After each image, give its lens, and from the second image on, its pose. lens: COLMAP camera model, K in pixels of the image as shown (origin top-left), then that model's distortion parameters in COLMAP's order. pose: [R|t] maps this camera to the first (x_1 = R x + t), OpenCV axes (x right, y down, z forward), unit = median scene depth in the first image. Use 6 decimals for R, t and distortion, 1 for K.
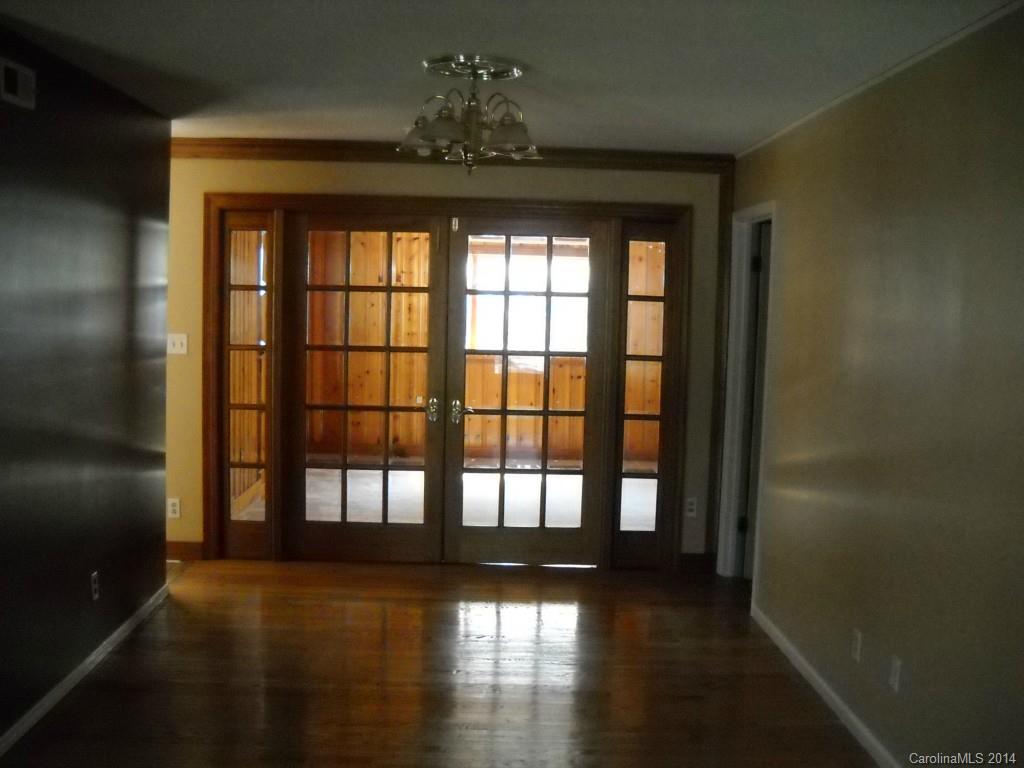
lens RADIAL K [[1158.3, 0, 512.3], [0, 1158.3, 407.5], [0, 0, 1]] dist [-0.282360, 0.326084]
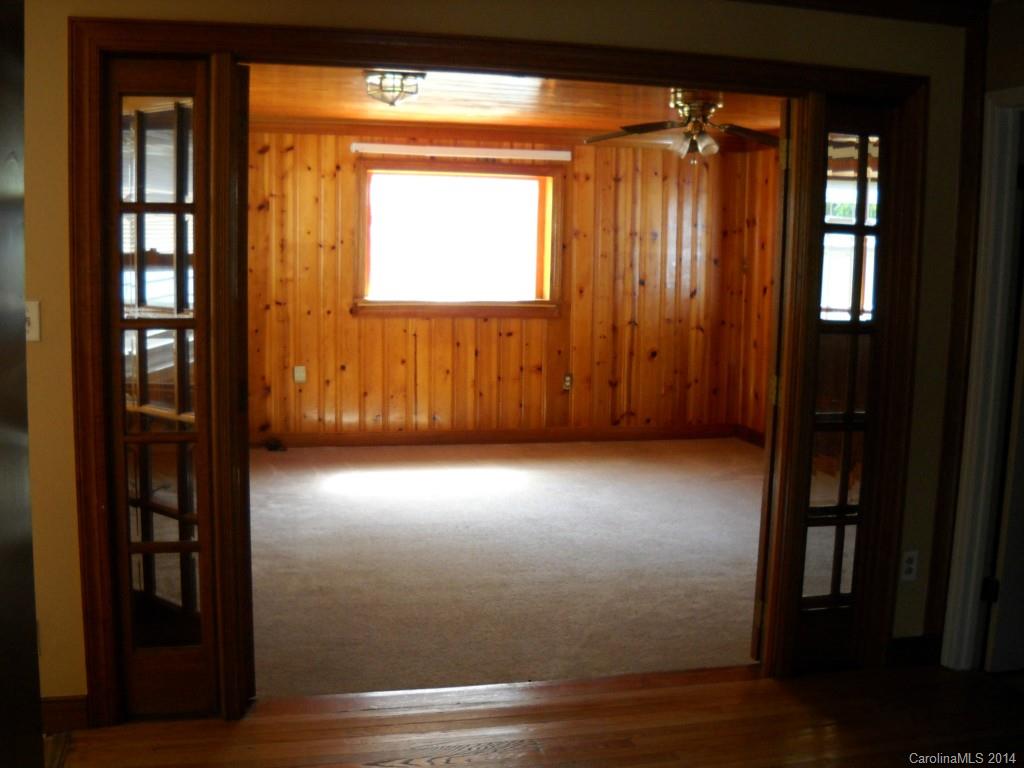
lens RADIAL K [[1158.3, 0, 512.3], [0, 1158.3, 407.5], [0, 0, 1]] dist [-0.282360, 0.326084]
pose [[0.975048, -0.035763, 0.219095, -0.186750], [0.023100, 0.997926, 0.060092, -0.041528], [-0.220789, -0.053531, 0.973851, 0.457367]]
